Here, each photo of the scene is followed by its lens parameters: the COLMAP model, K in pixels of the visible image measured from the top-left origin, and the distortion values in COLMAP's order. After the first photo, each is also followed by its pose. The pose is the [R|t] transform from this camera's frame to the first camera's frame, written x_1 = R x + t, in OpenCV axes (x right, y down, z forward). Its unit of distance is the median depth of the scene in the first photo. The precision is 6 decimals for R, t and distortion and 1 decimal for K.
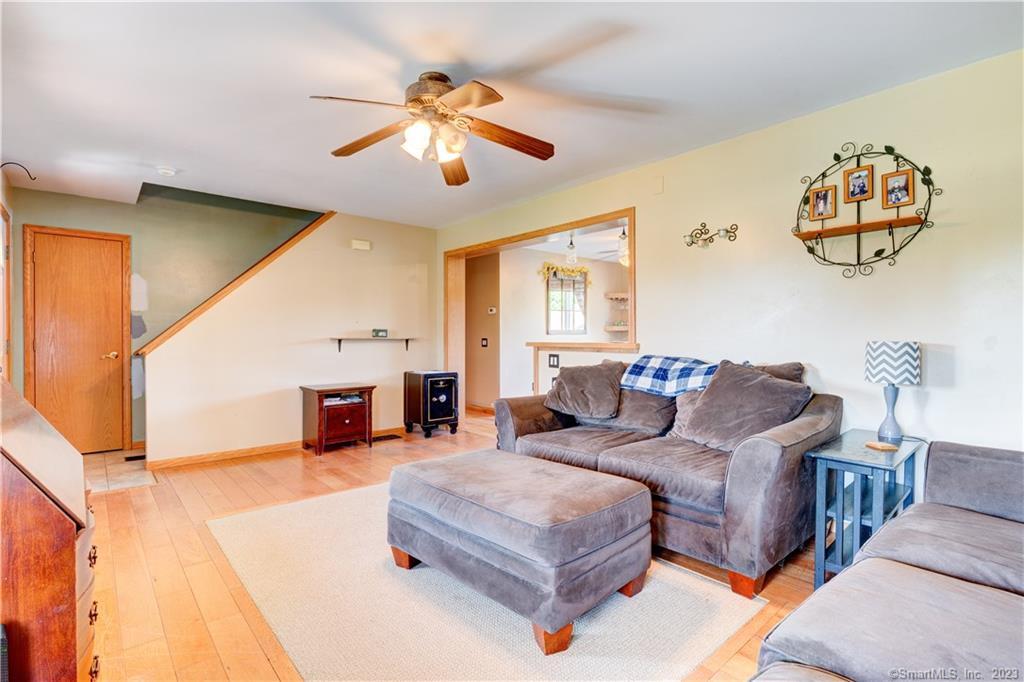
lens RADIAL K [[479.5, 0, 512.0], [0, 479.5, 341.0], [0, 0, 1]] dist [-0.000976, -0.000147]
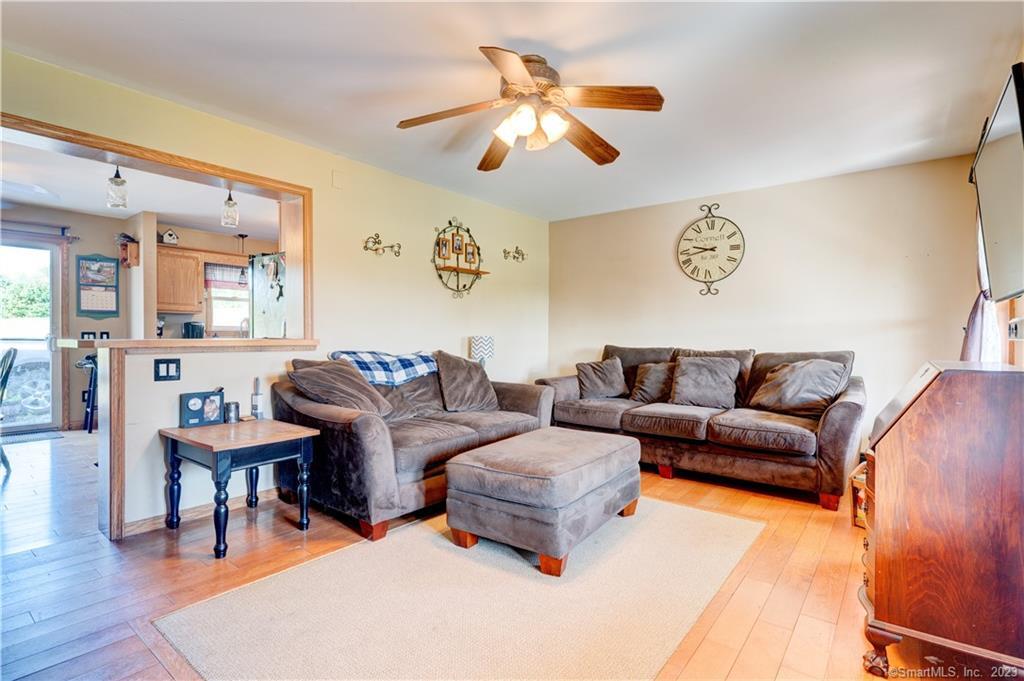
lens RADIAL K [[494.9, 0, 512.0], [0, 494.9, 340.5], [0, 0, 1]] dist [0.001459, 0.000621]
pose [[-0.182255, -0.016244, 0.983117, -1.029634], [-0.000885, 0.999866, 0.016357, -0.012108], [-0.983251, 0.002112, -0.182245, 1.112144]]
